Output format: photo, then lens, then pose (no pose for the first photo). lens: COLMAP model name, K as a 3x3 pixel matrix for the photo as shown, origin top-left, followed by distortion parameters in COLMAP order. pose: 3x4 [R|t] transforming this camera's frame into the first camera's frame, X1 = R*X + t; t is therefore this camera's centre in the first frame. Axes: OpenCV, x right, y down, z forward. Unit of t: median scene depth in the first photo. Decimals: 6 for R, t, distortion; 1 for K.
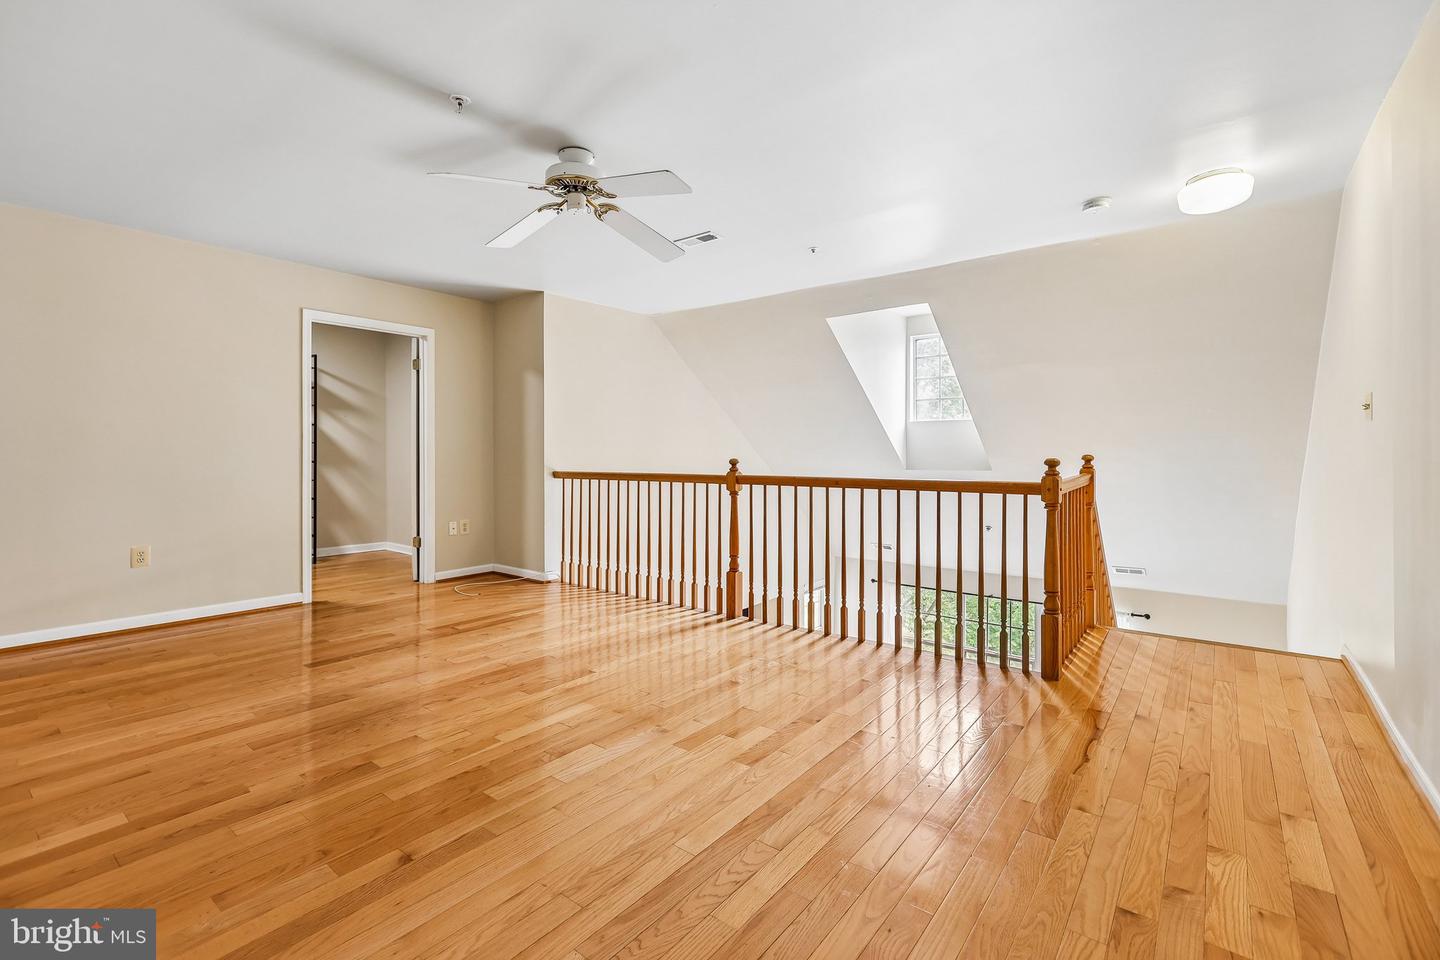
lens RADIAL K [[647.2, 0, 718.6], [0, 647.2, 457.9], [0, 0, 1]] dist [0.001754, 0.000481]
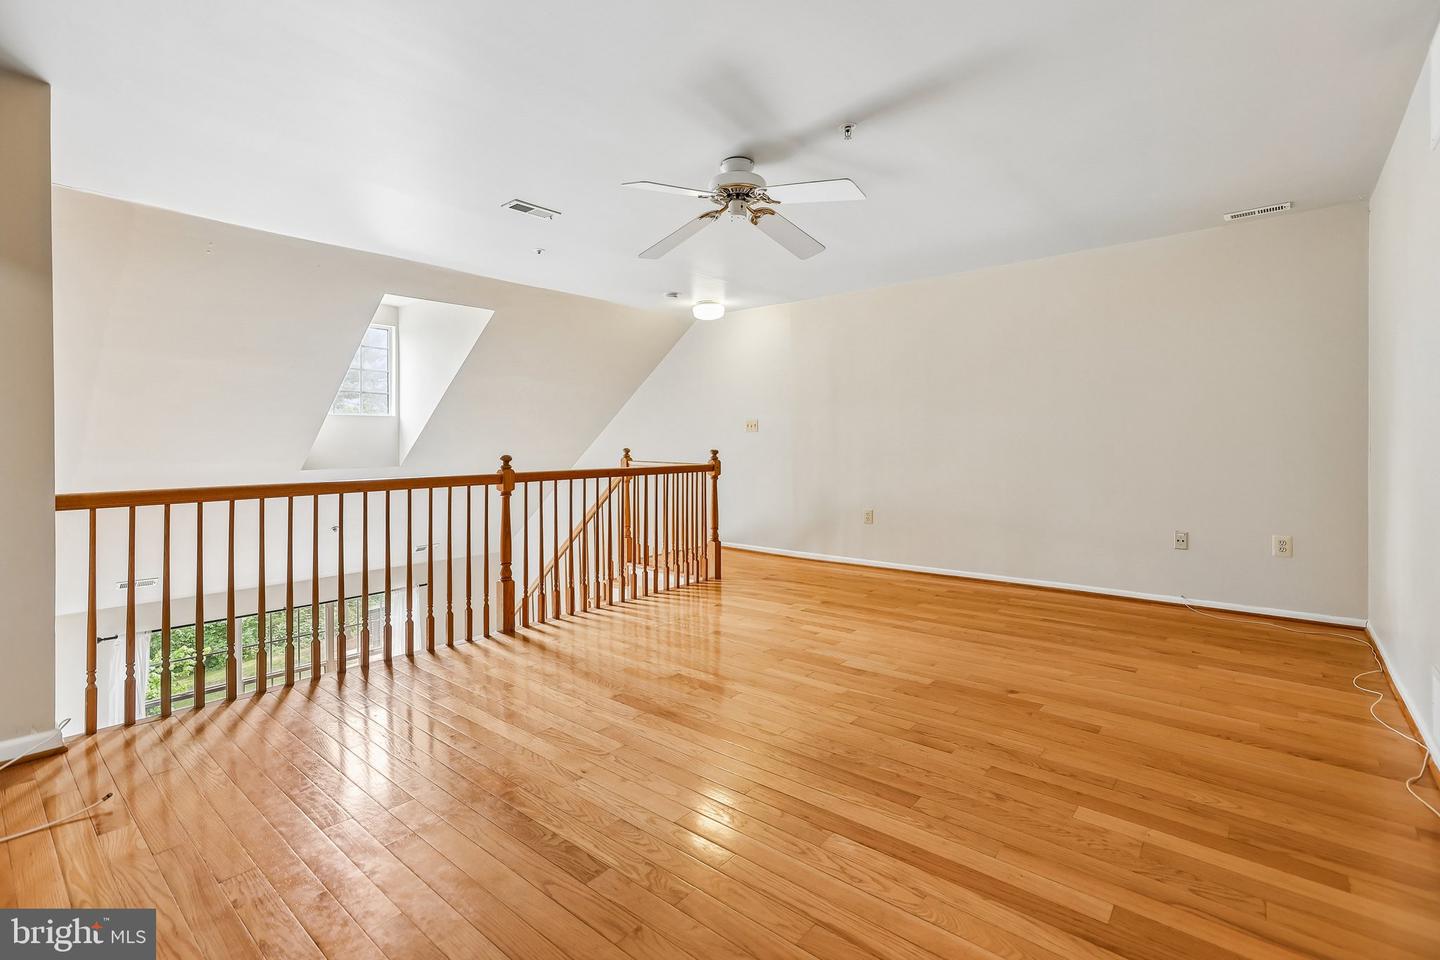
lens RADIAL K [[646.3, 0, 717.1], [0, 646.3, 445.2], [0, 0, 1]] dist [0.000221, -0.000157]
pose [[0.037680, 0.000256, 0.999290, -0.862464], [0.017989, 0.999838, -0.000934, -0.006318], [-0.999128, 0.018011, 0.037669, 0.673489]]
